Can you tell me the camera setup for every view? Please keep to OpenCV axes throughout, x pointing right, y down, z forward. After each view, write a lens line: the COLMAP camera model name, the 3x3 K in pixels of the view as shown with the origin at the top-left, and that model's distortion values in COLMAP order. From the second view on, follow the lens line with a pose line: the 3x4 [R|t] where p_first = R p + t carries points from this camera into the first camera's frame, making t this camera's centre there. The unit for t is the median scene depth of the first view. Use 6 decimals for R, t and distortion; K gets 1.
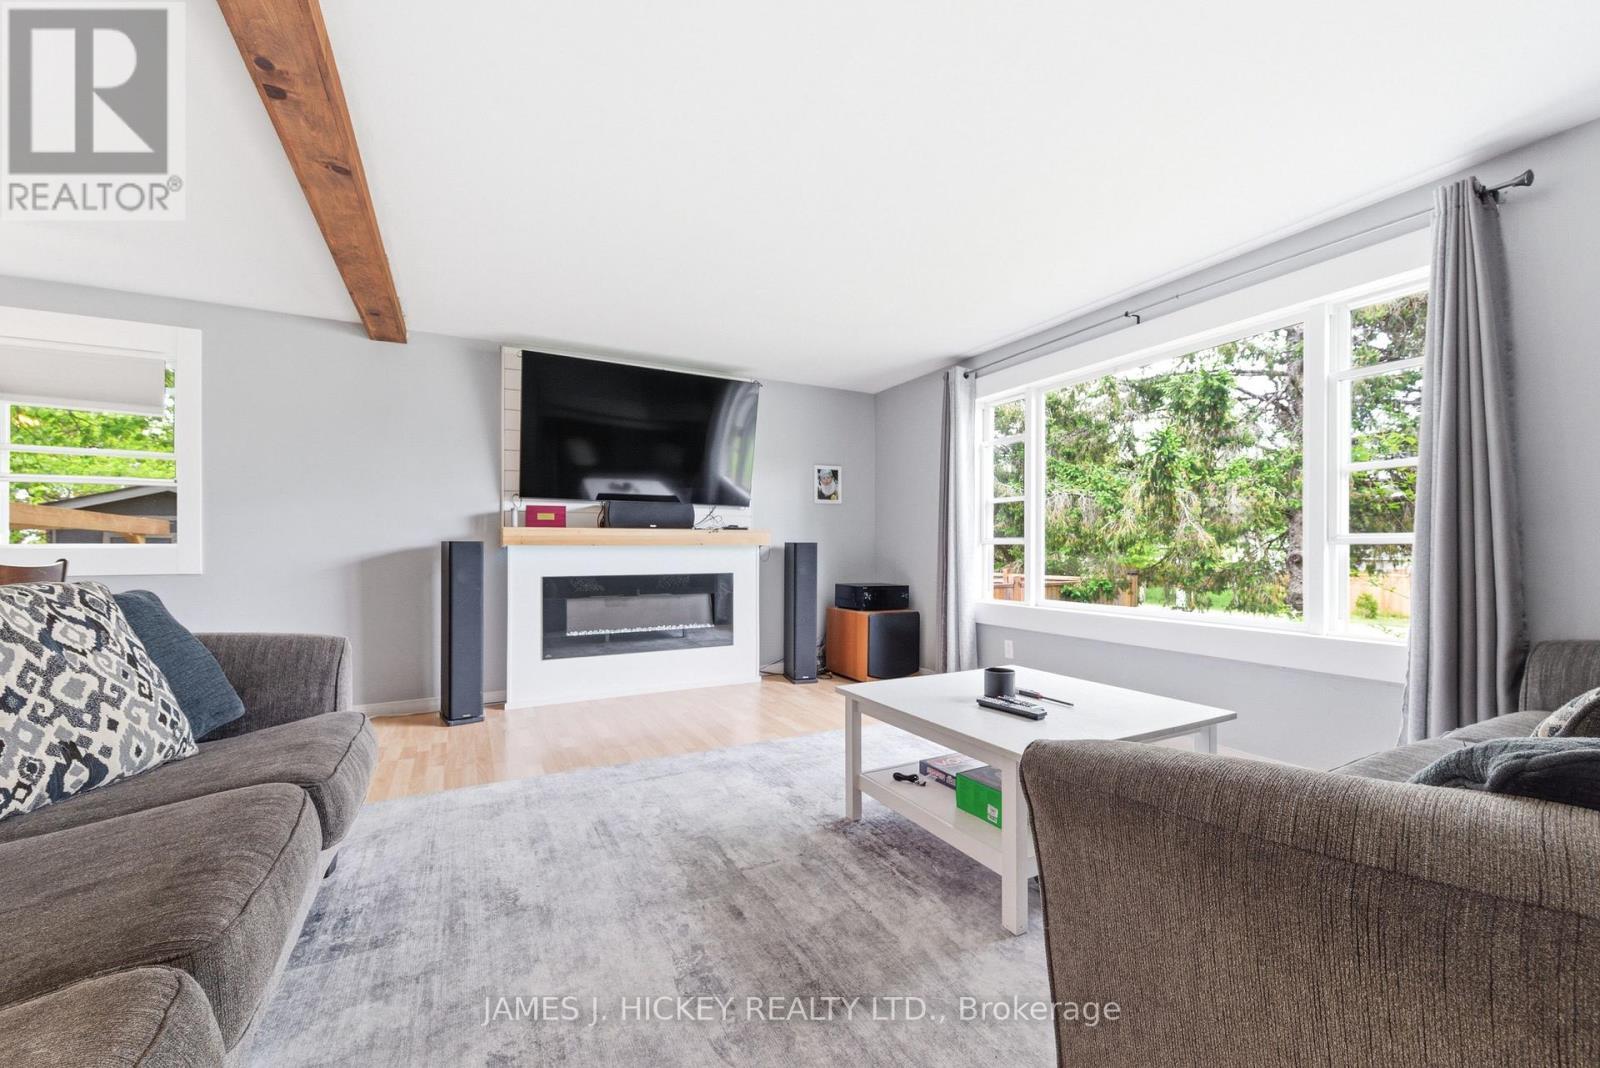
lens RADIAL K [[633.8, 0, 800.3], [0, 633.8, 540.2], [0, 0, 1]] dist [0.000811, -0.000337]
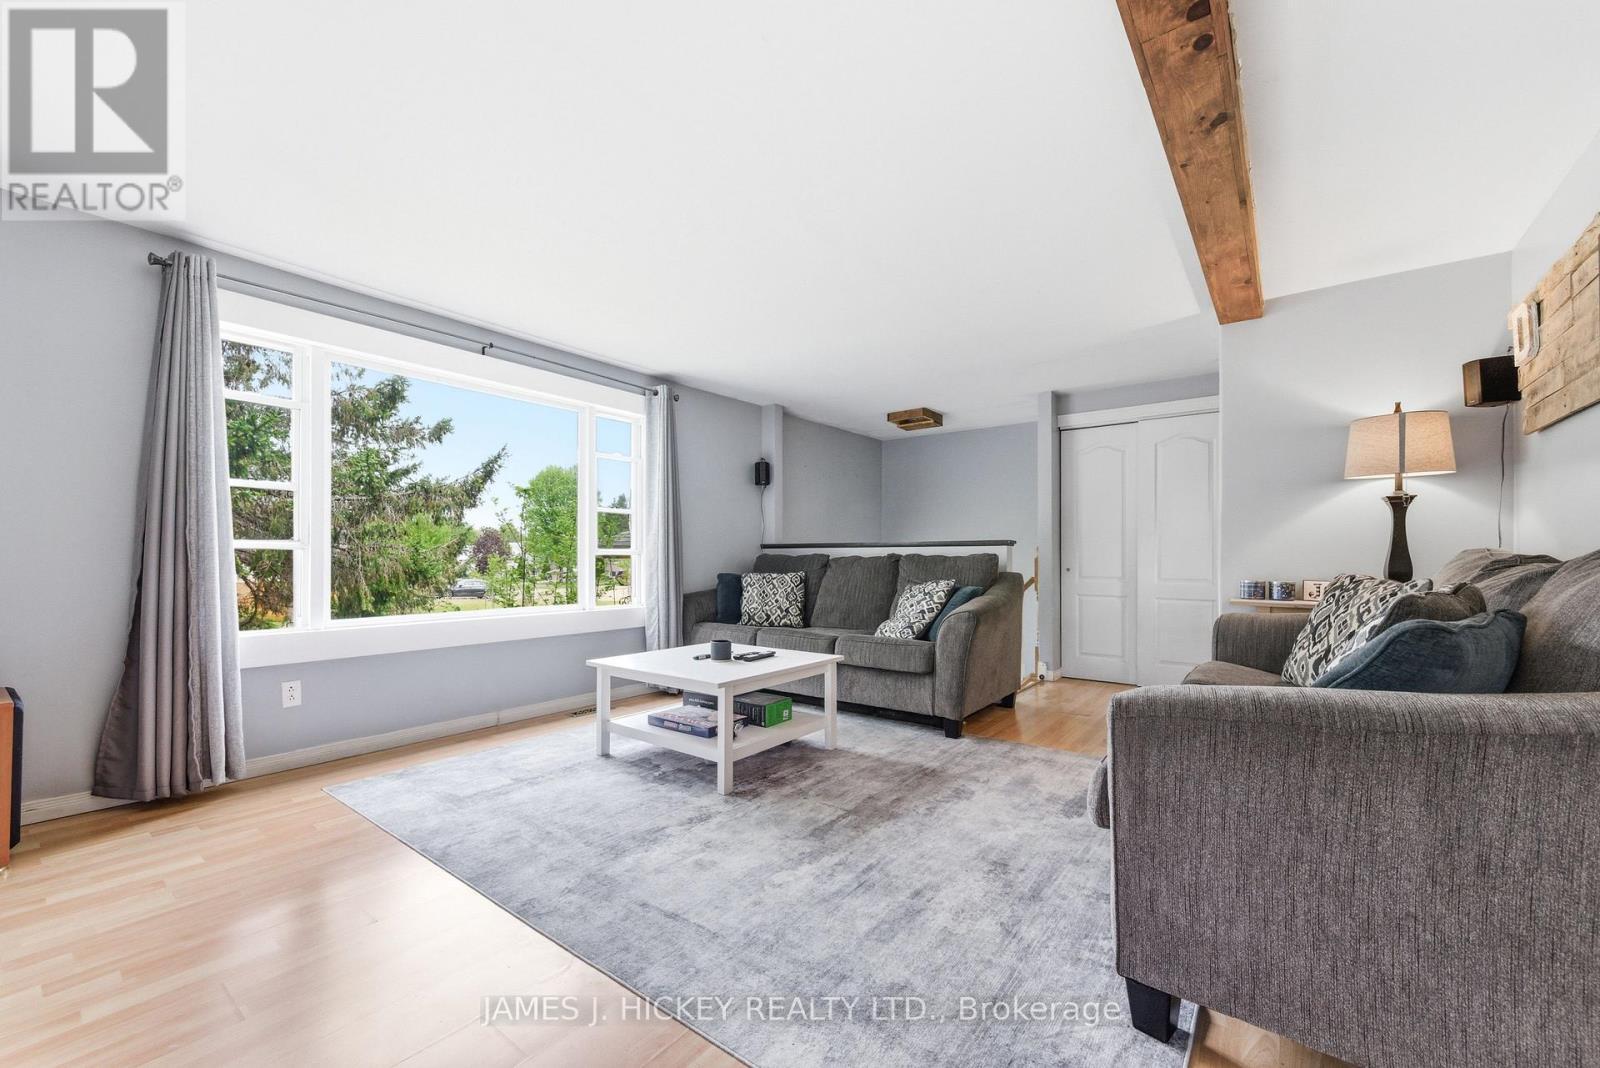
lens RADIAL K [[633.8, 0, 800.3], [0, 633.8, 540.2], [0, 0, 1]] dist [0.000811, -0.000337]
pose [[-0.415059, 0.027800, 0.909370, -1.156341], [-0.014121, 0.999216, -0.036991, 0.026736], [-0.909685, -0.028194, -0.414341, 1.540092]]
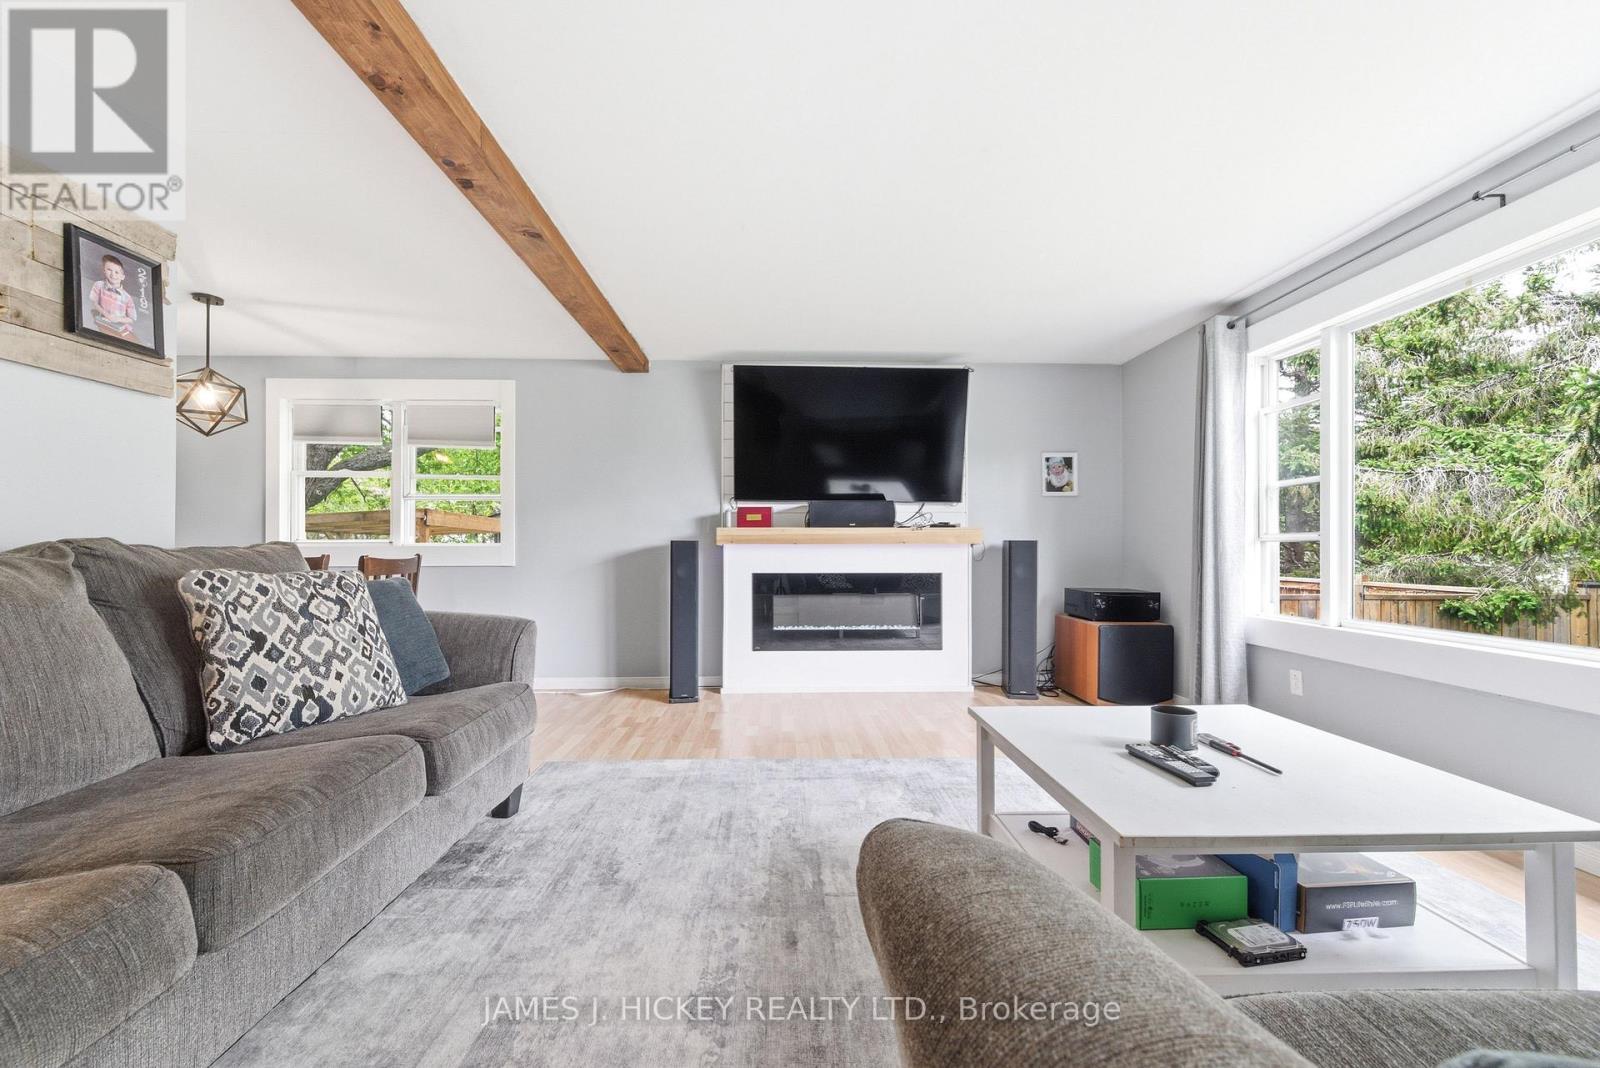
lens RADIAL K [[630.9, 0, 798.9], [0, 630.9, 534.1], [0, 0, 1]] dist [0.009166, -0.004598]
pose [[0.897316, -0.008155, -0.441313, 0.267407], [0.004686, 0.999949, -0.008950, 0.002447], [0.441364, 0.005963, 0.897309, 0.144851]]
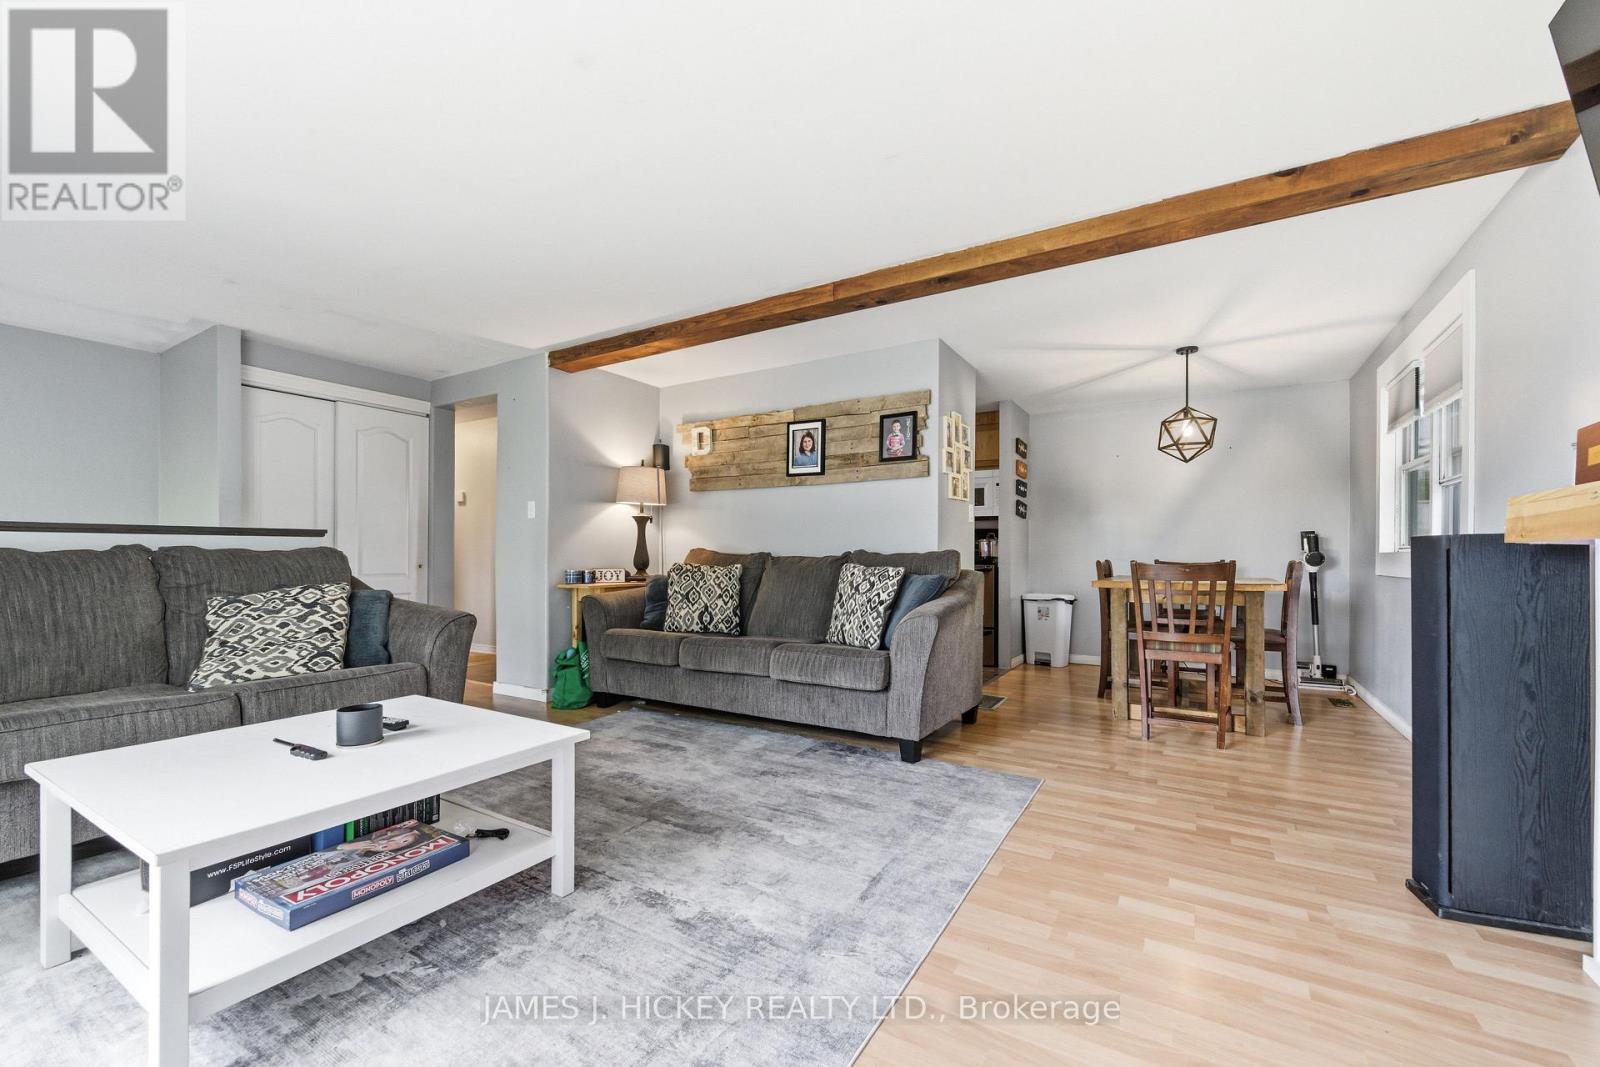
lens RADIAL K [[652.5, 0, 805.2], [0, 652.5, 552.4], [0, 0, 1]] dist [-0.000135, -0.000153]
pose [[-0.856678, -0.000356, -0.515851, 0.277870], [0.007849, 0.999875, -0.013726, 0.030262], [0.515791, -0.015808, -0.856568, 2.103173]]
